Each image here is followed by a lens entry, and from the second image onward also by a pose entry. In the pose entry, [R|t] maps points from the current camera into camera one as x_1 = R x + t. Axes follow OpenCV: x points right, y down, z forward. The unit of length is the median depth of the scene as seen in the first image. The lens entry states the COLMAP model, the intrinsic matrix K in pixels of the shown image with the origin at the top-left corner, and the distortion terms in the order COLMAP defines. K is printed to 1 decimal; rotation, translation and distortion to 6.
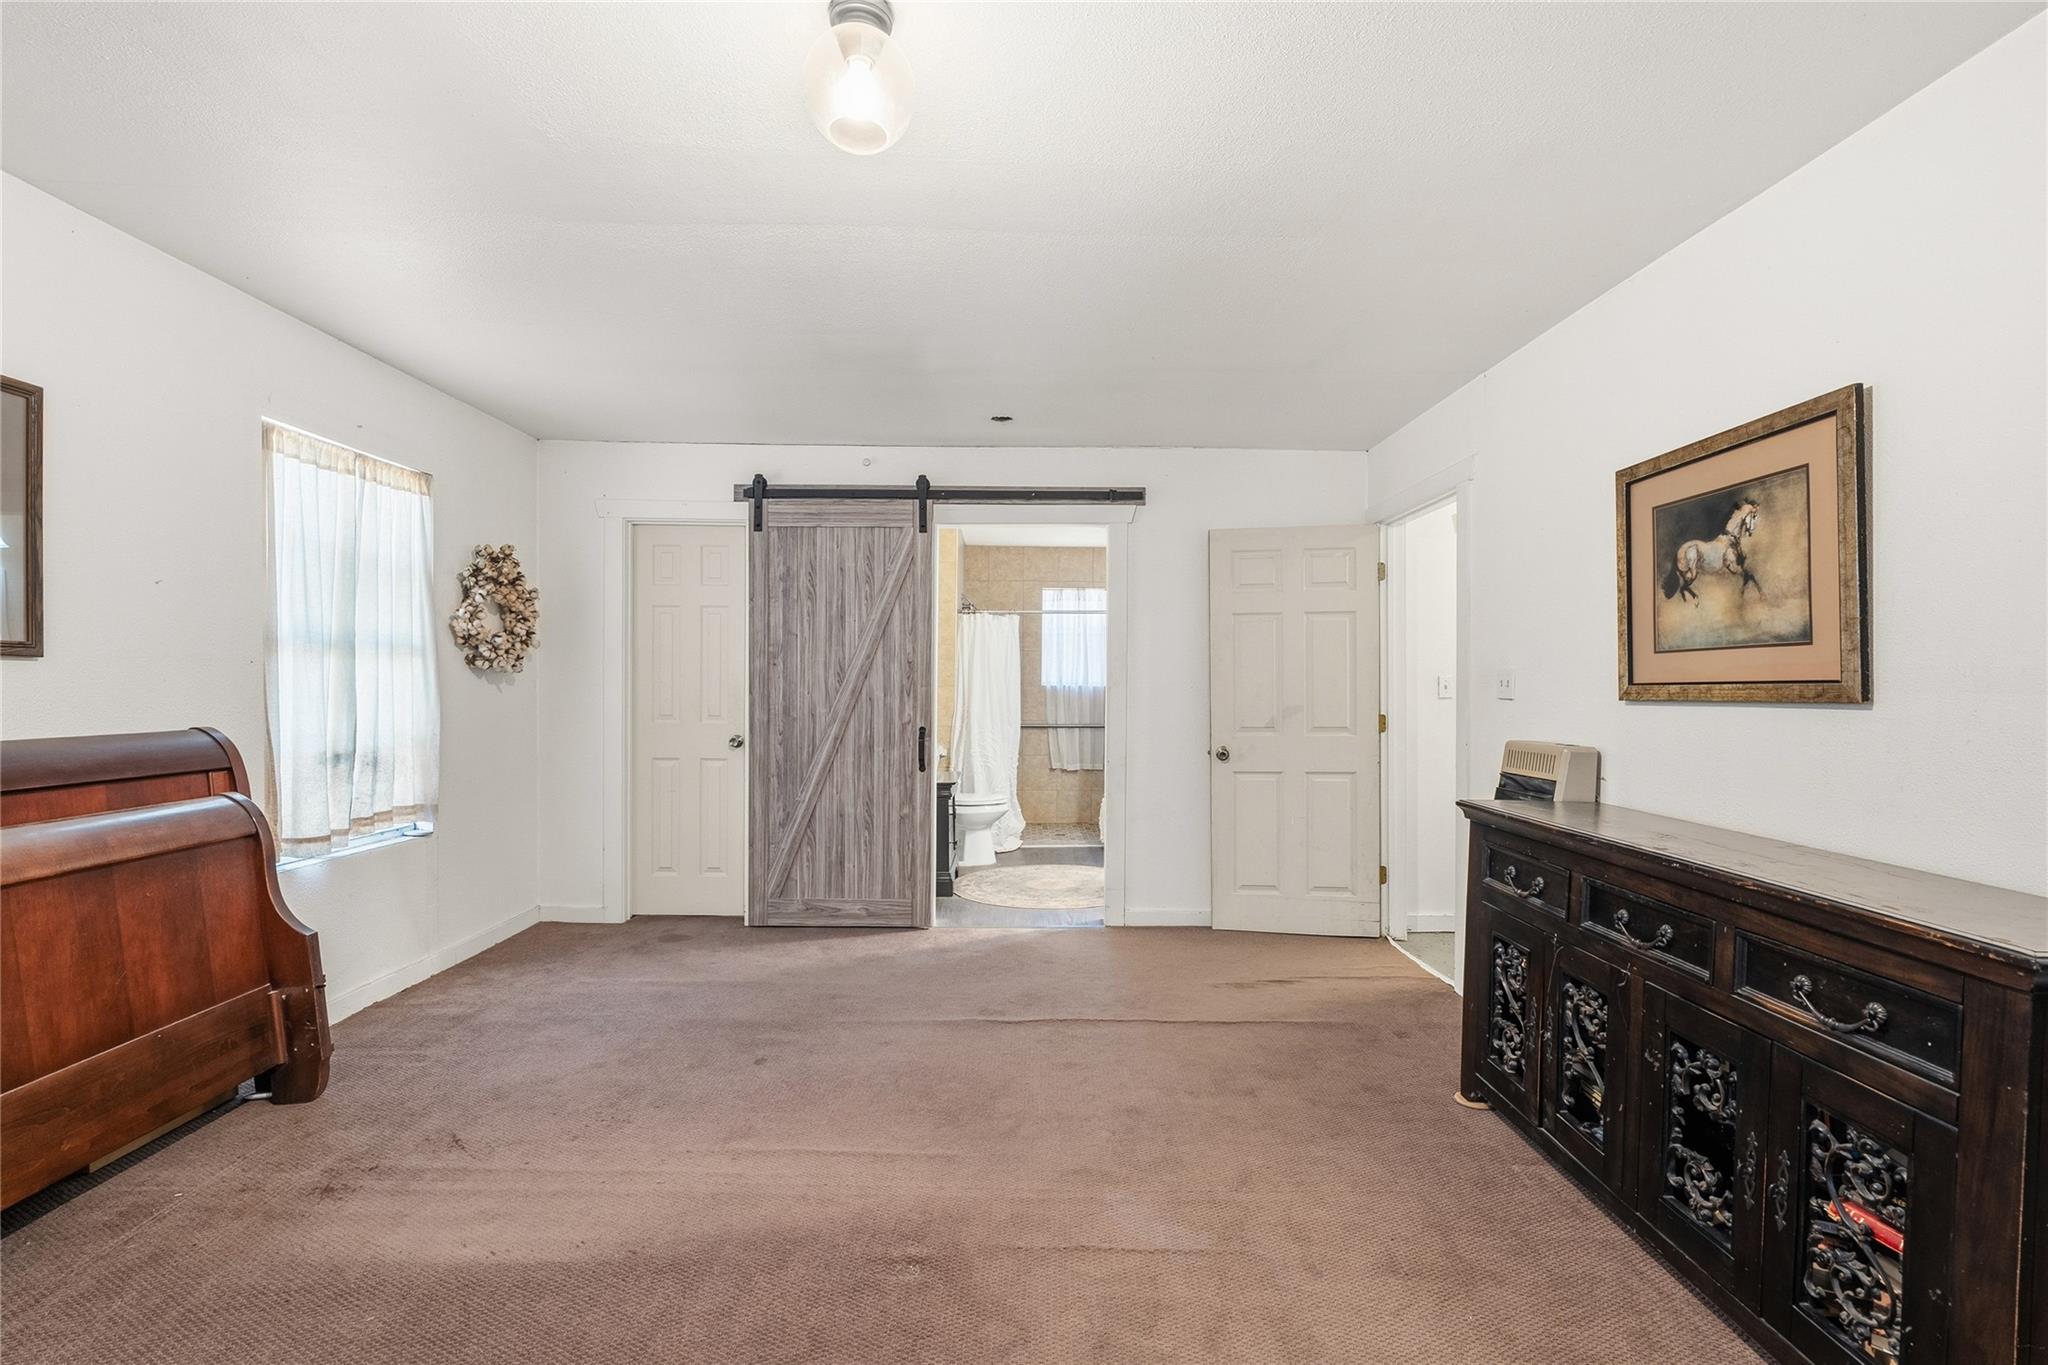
lens RADIAL K [[928.5, 0, 1024.5], [0, 928.5, 682.2], [0, 0, 1]] dist [-0.008411, 0.001303]
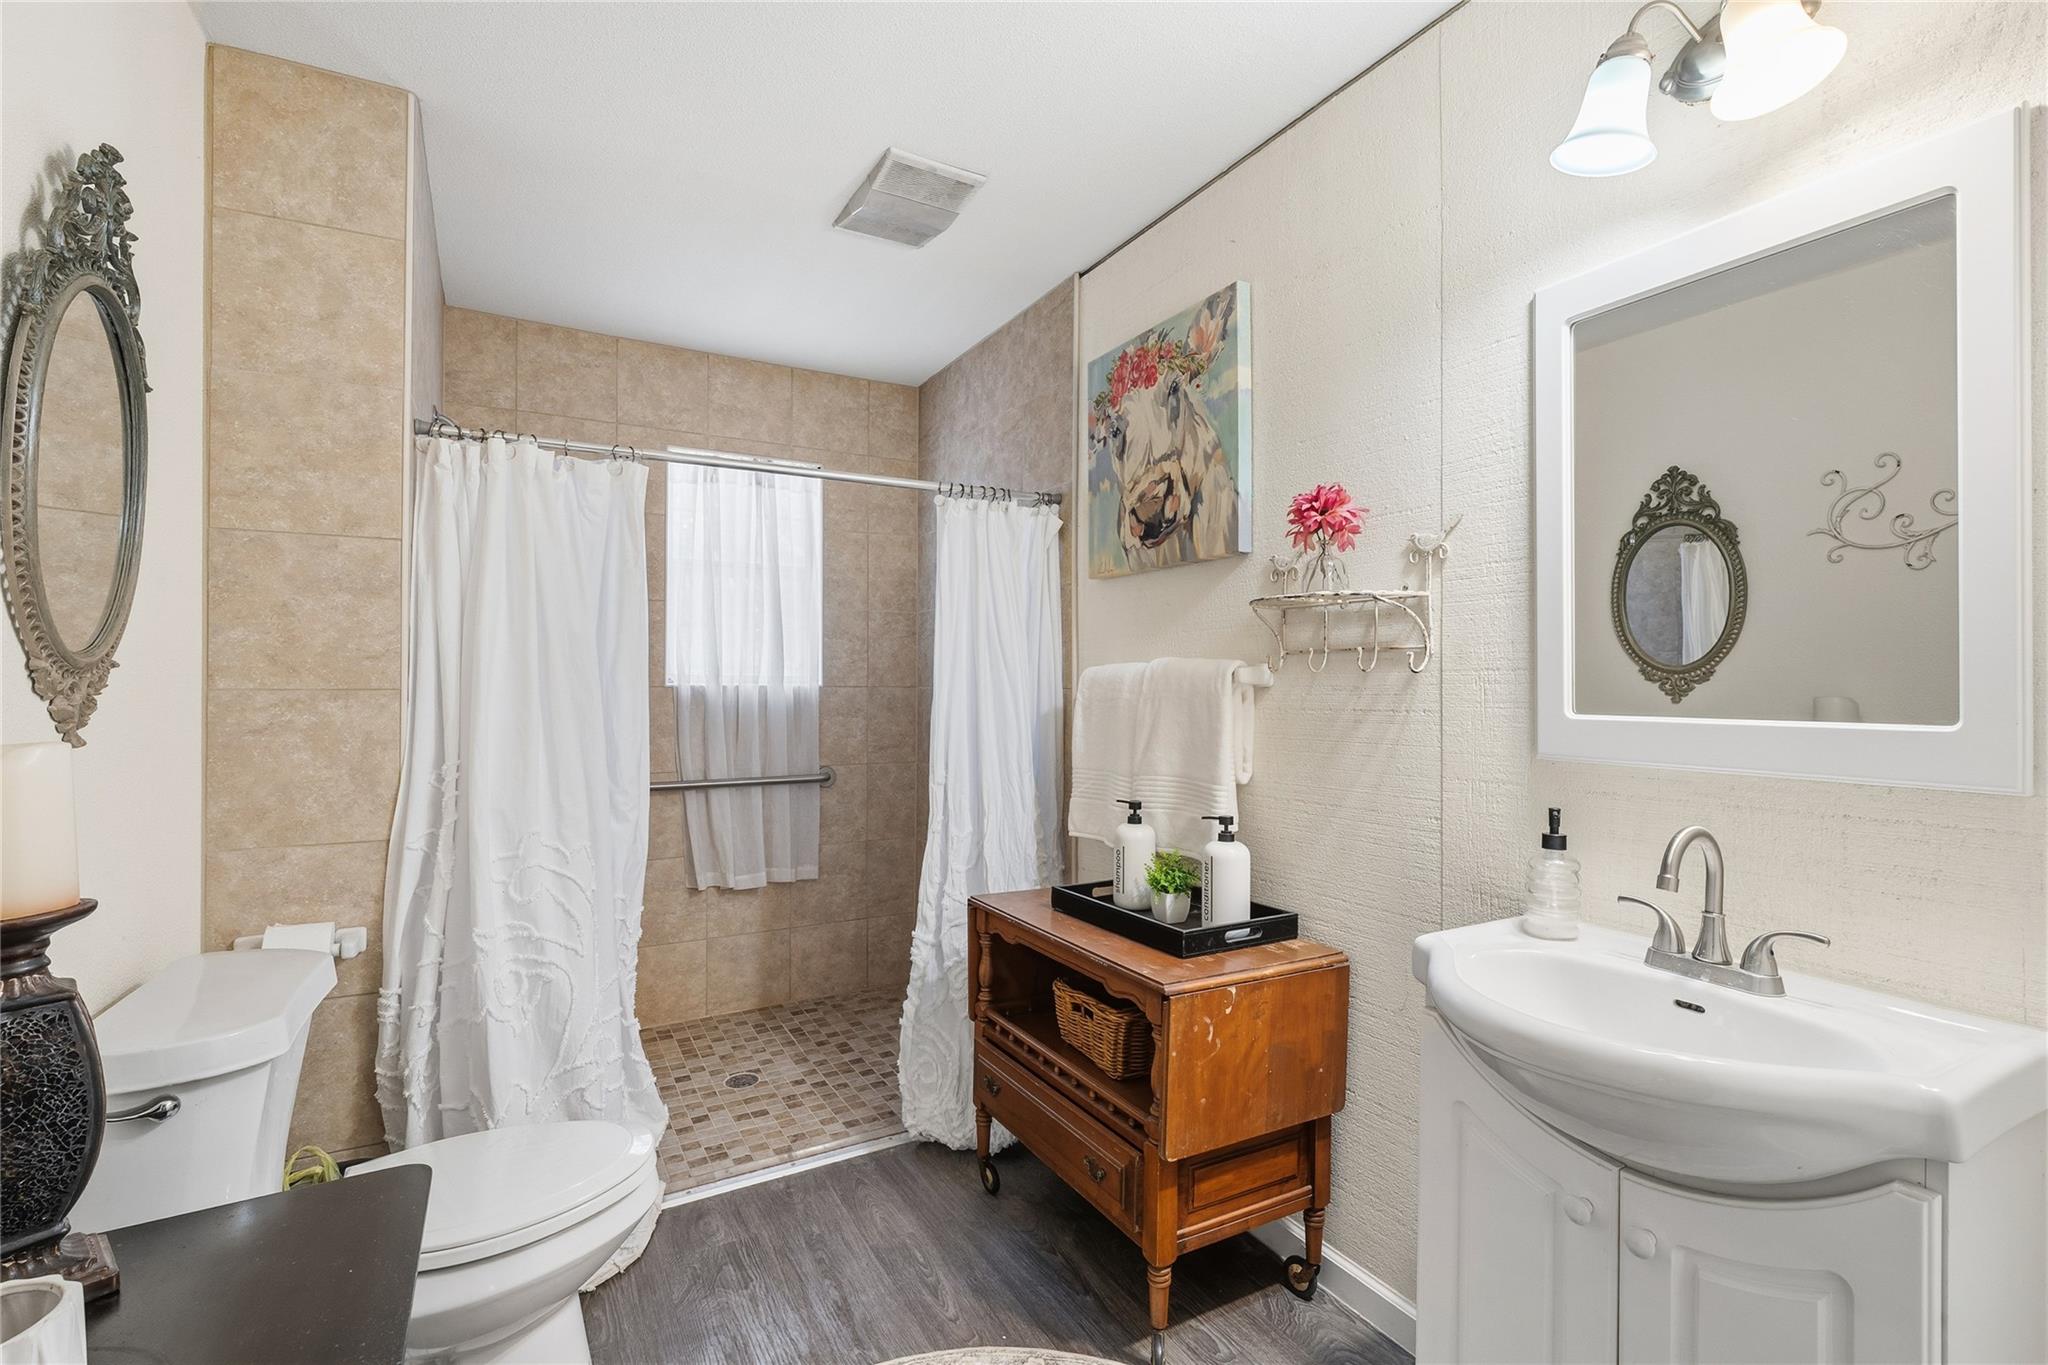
lens RADIAL K [[928.5, 0, 1017.0], [0, 928.5, 679.6], [0, 0, 1]] dist [-0.008411, 0.001303]
pose [[0.885160, -0.003210, 0.465275, -0.035145], [0.003760, 0.999993, -0.000254, 0.001360], [-0.465271, 0.001974, 0.885166, 0.570999]]
